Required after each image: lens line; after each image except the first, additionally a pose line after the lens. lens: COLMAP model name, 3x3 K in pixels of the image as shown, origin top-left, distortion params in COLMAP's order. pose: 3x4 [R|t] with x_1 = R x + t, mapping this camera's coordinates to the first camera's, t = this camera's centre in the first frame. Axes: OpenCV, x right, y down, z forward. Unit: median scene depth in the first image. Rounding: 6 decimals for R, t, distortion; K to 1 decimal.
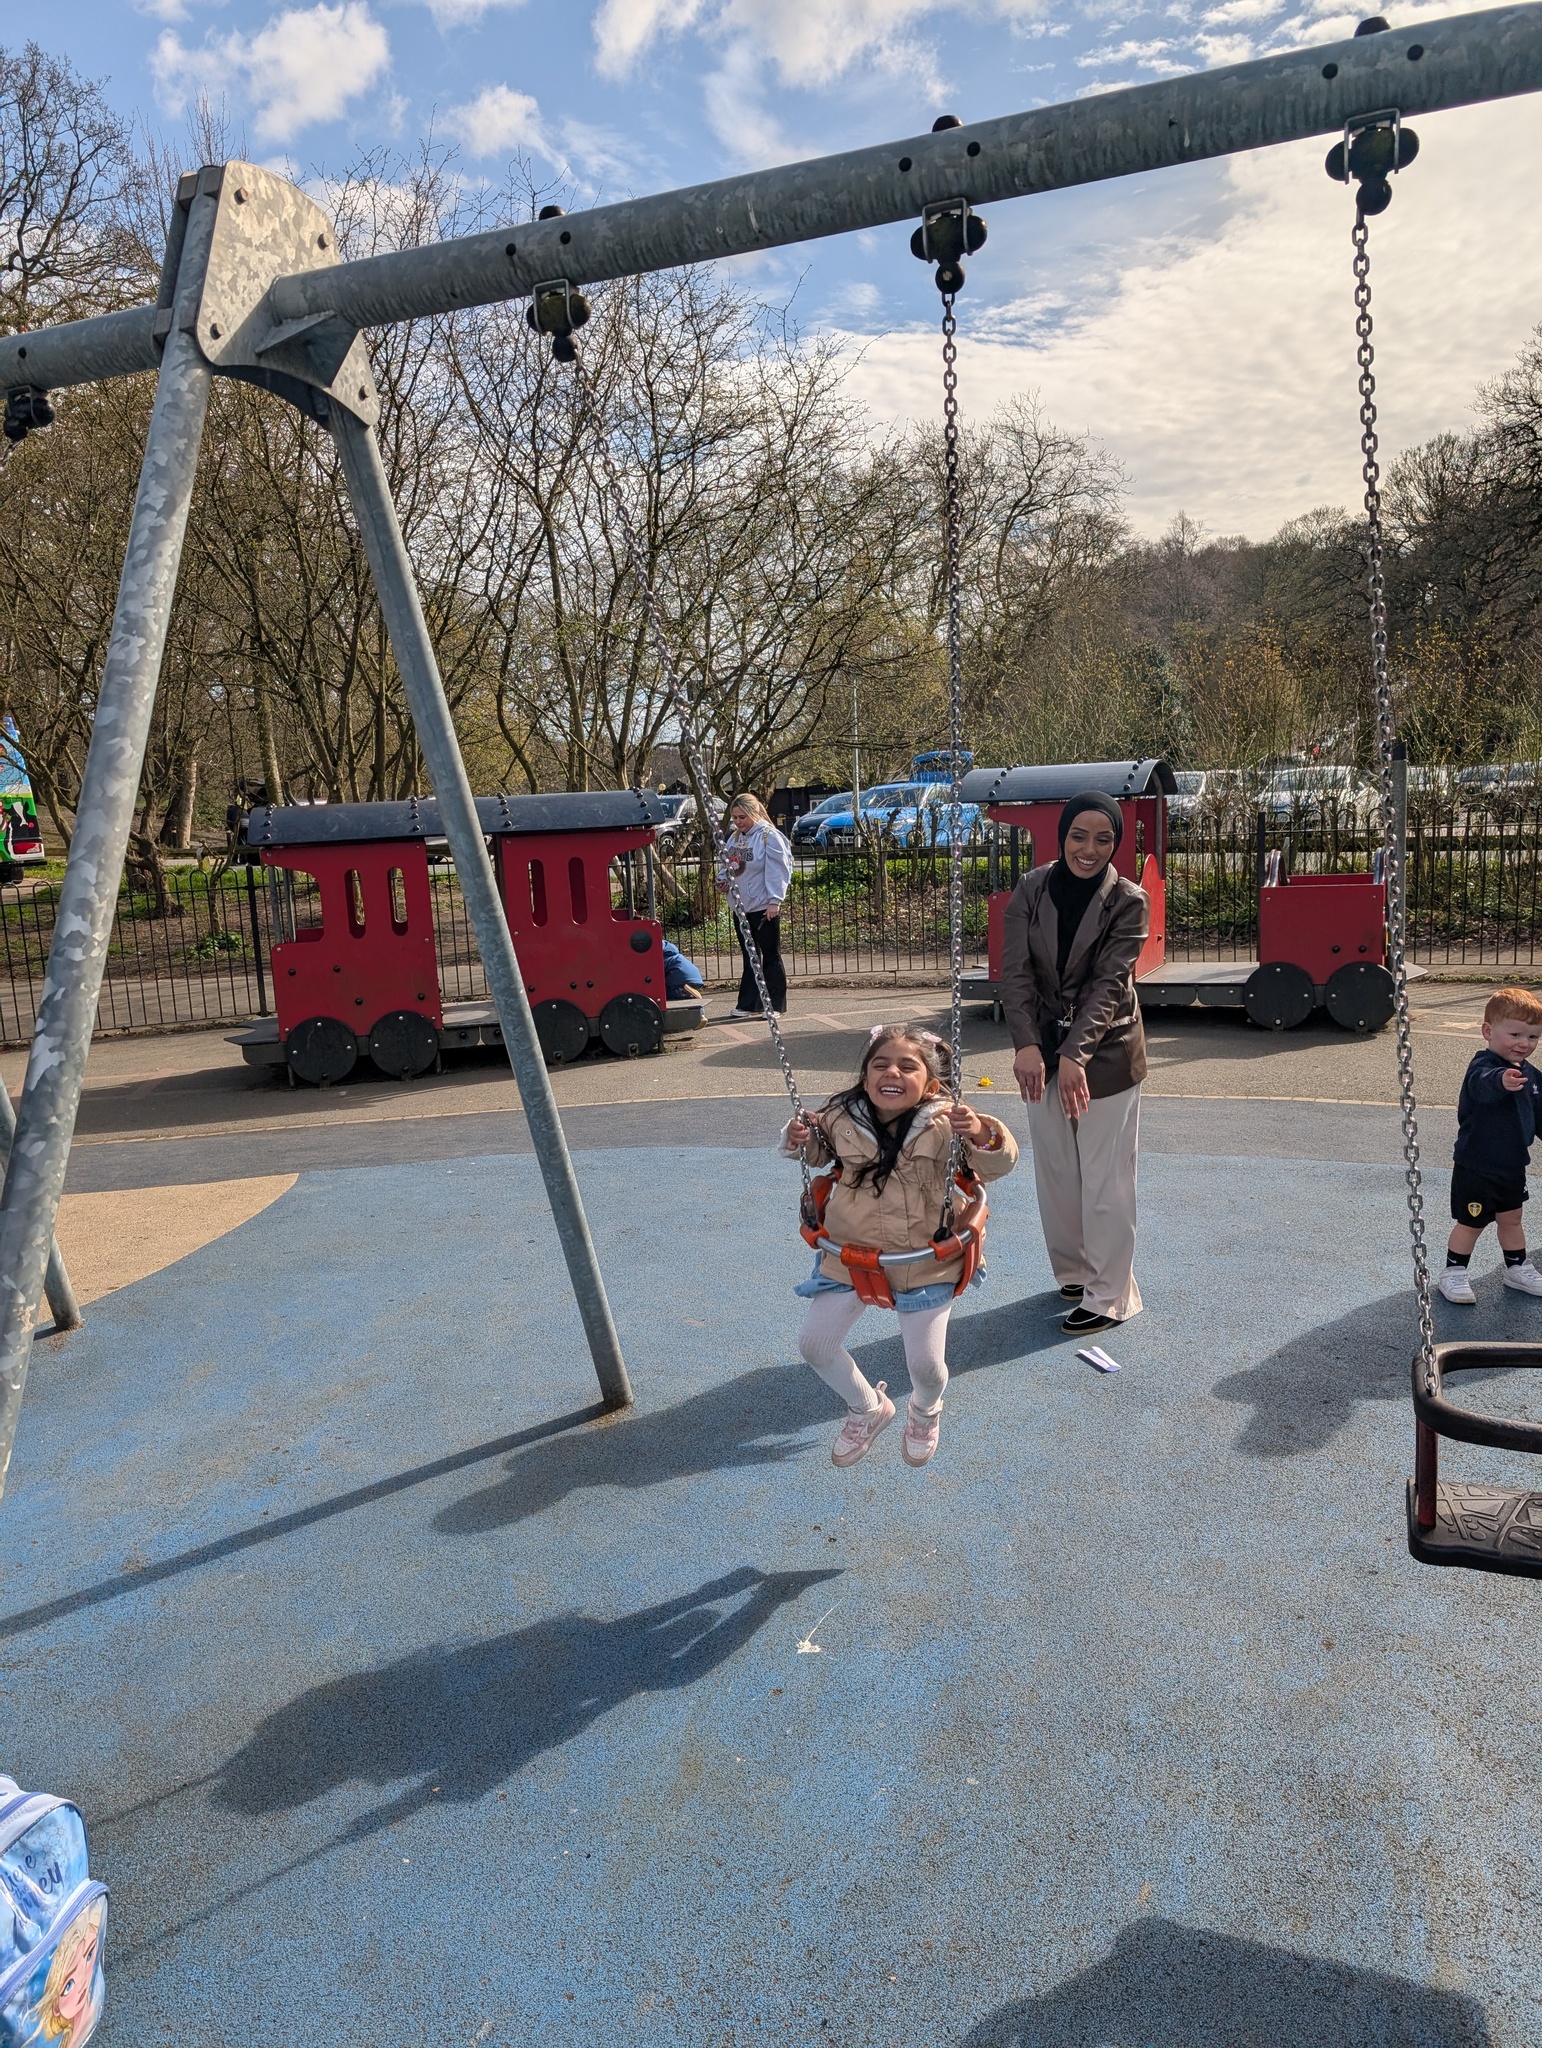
lens RADIAL K [[1411.9, 0, 758.5], [0, 1411.9, 1037.9], [0, 0, 1]] dist [0.008466, -0.006341]
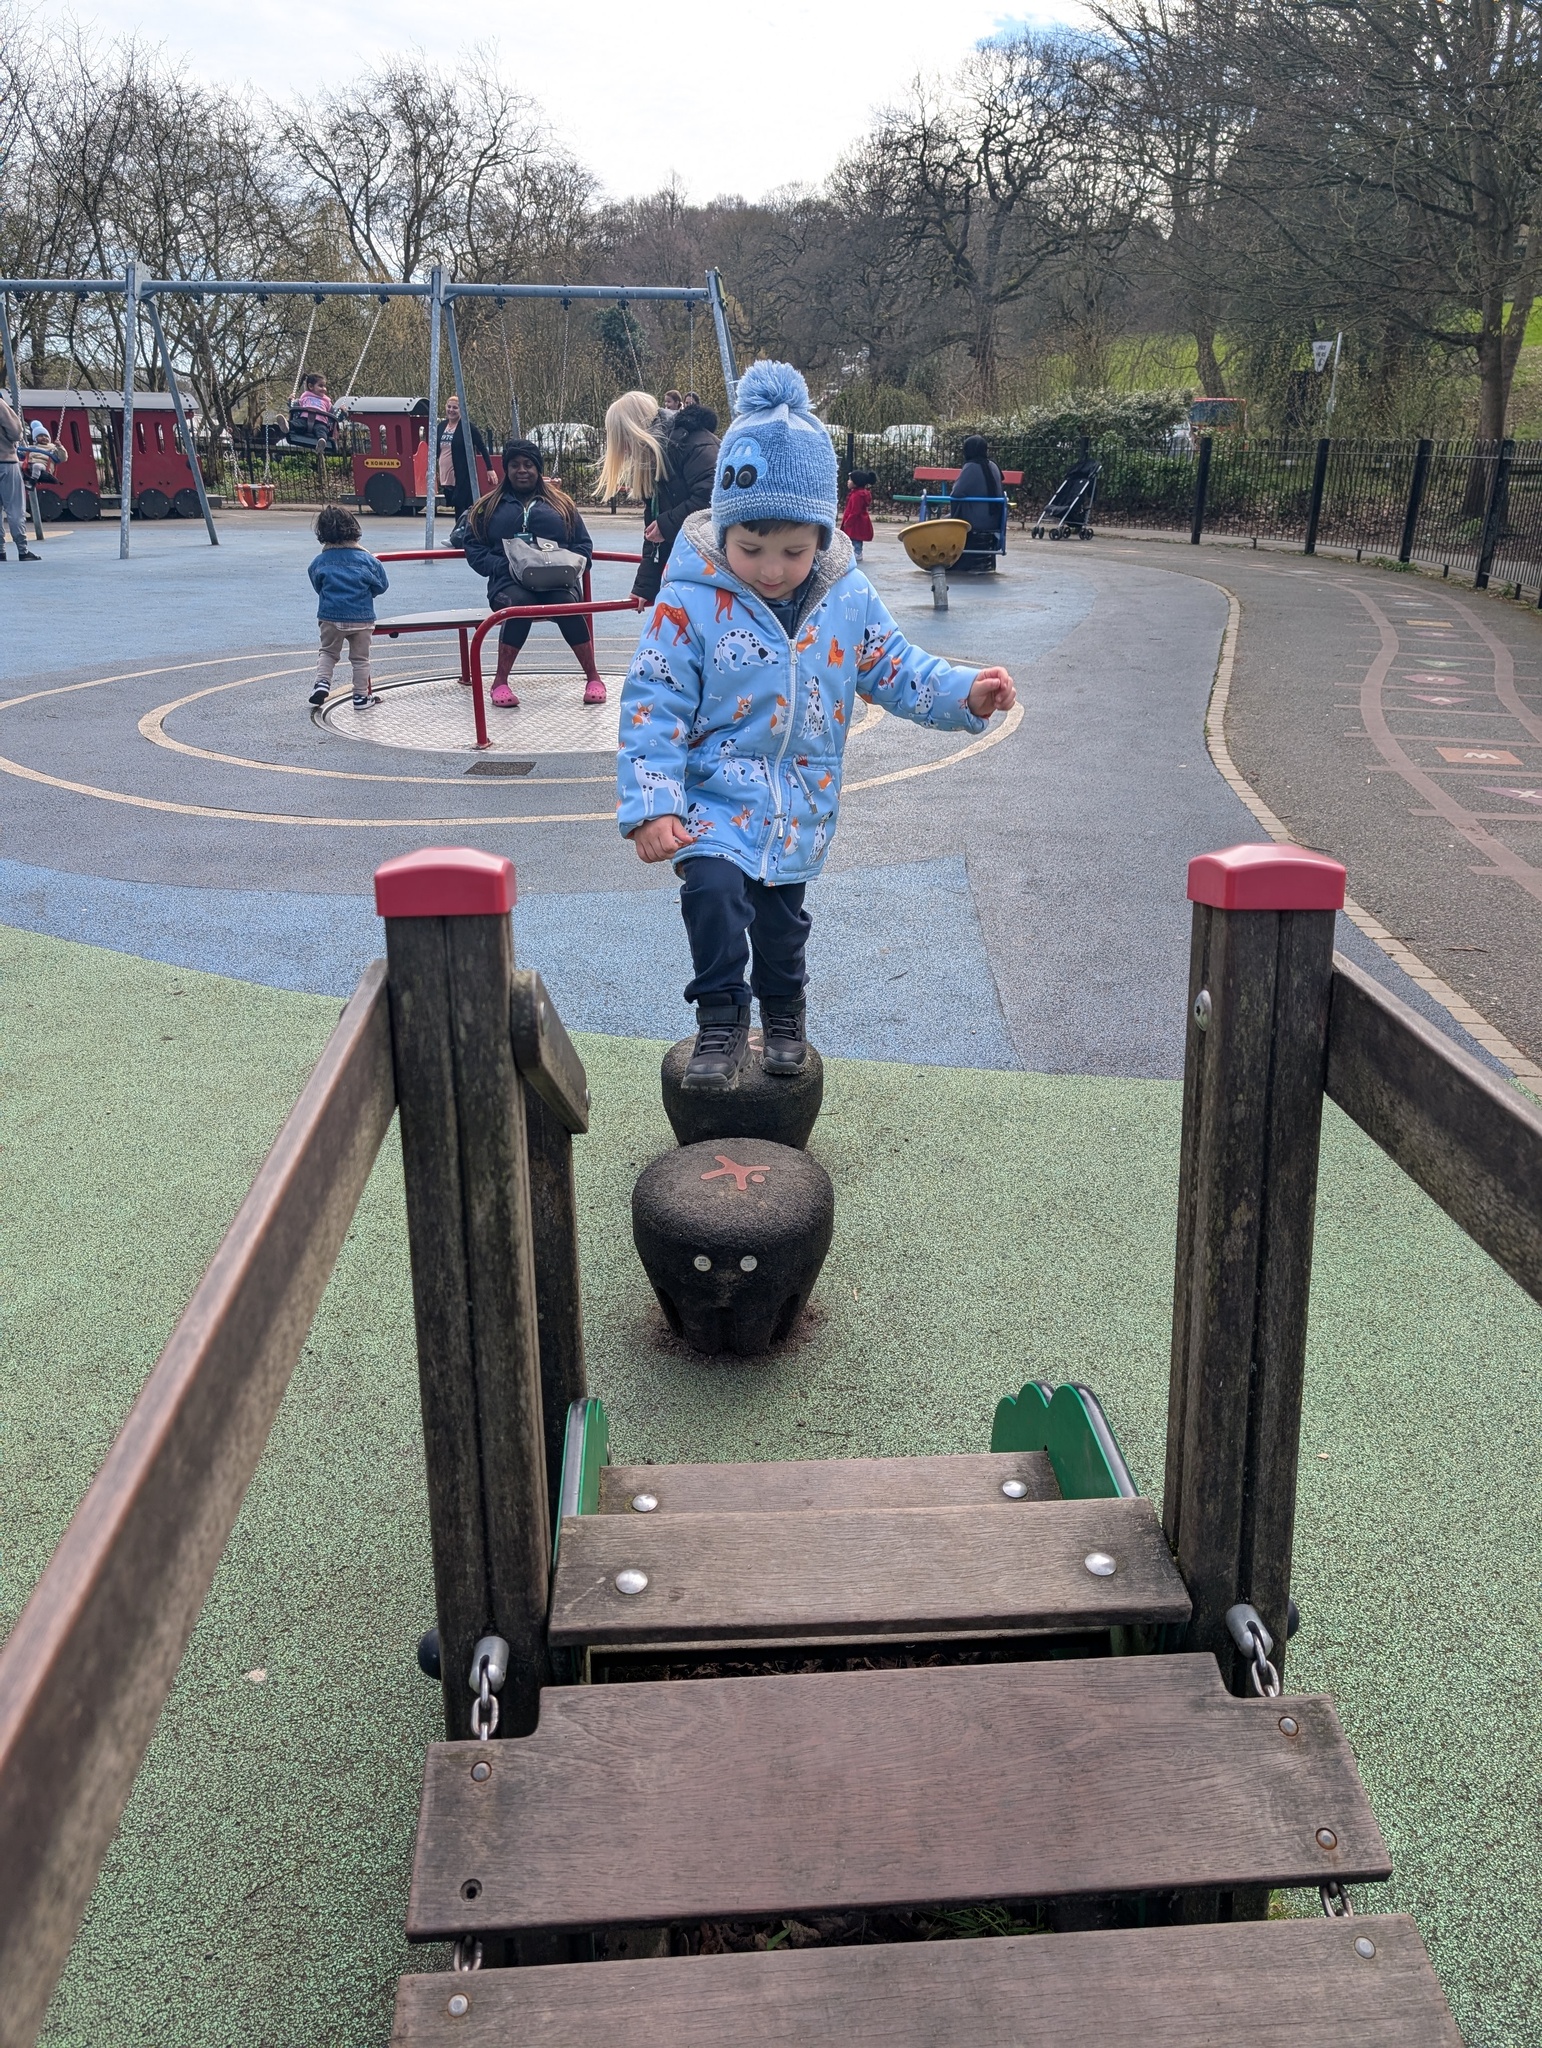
lens RADIAL K [[1411.9, 0, 772.9], [0, 1411.9, 1015.8], [0, 0, 1]] dist [0.008466, -0.006341]
pose [[0.943486, -0.063714, 0.325230, 0.000420], [-0.004740, 0.978652, 0.205471, 0.038708], [-0.331378, -0.195401, 0.923042, -0.188010]]
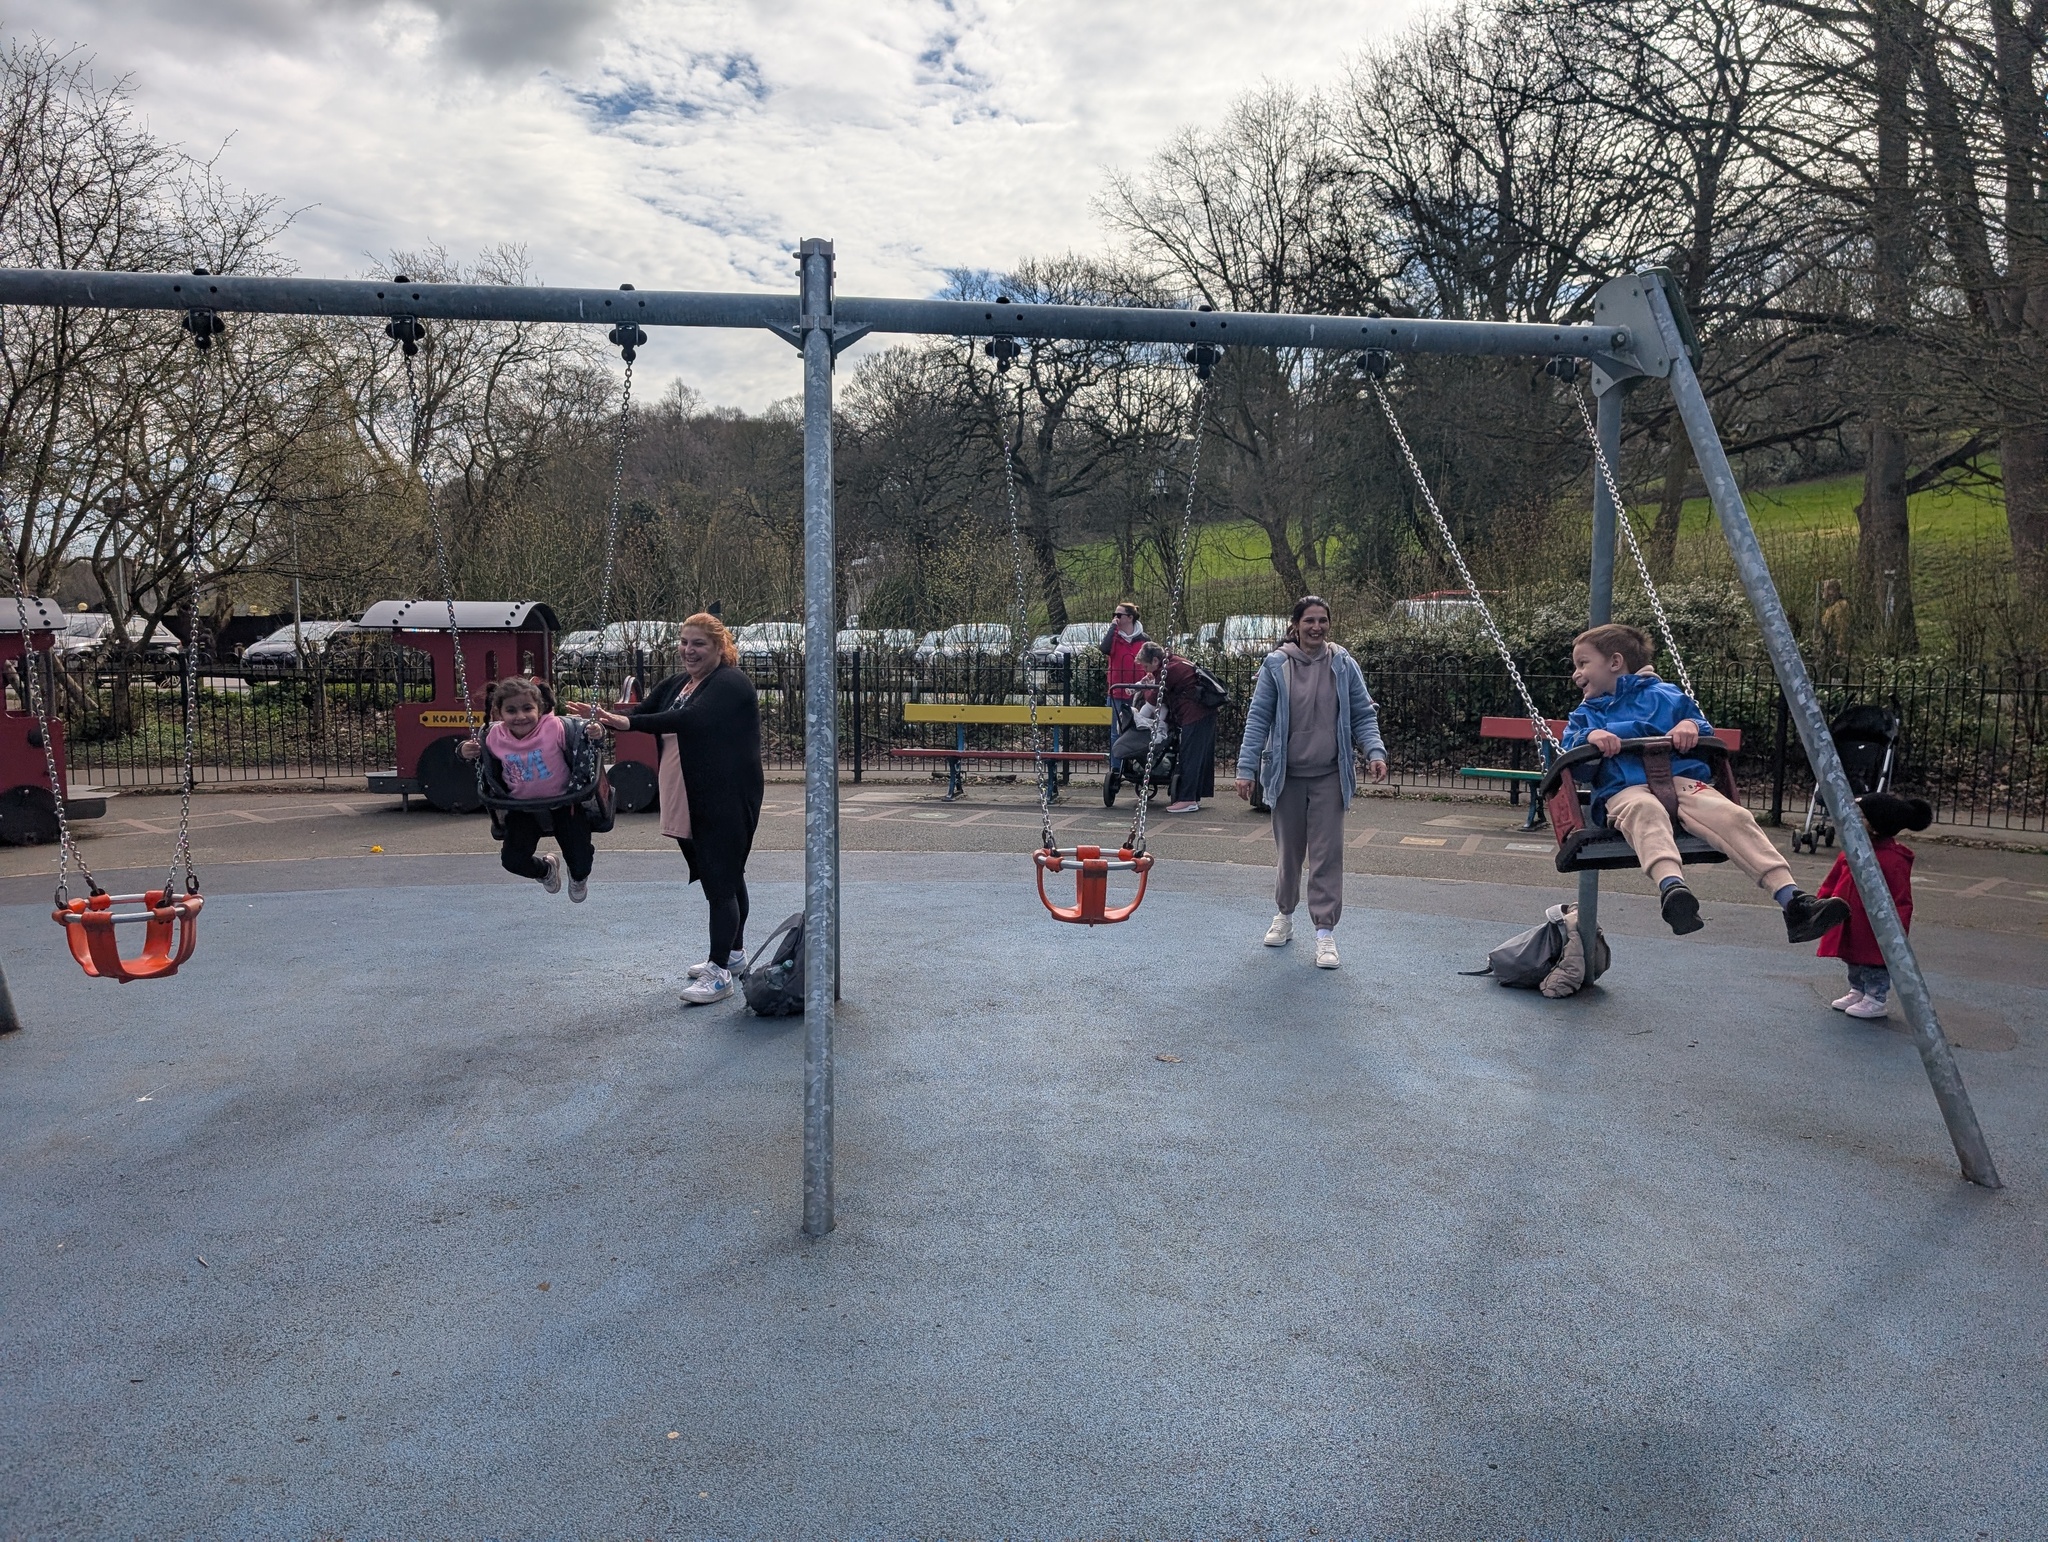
lens RADIAL K [[1411.9, 0, 1023.8], [0, 1411.9, 790.6], [0, 0, 1]] dist [0.008466, -0.006341]
pose [[0.868899, -0.002893, 0.494980, 0.004149], [0.036330, 0.997659, -0.057945, 0.007419], [-0.493654, 0.068331, 0.866970, -0.036448]]
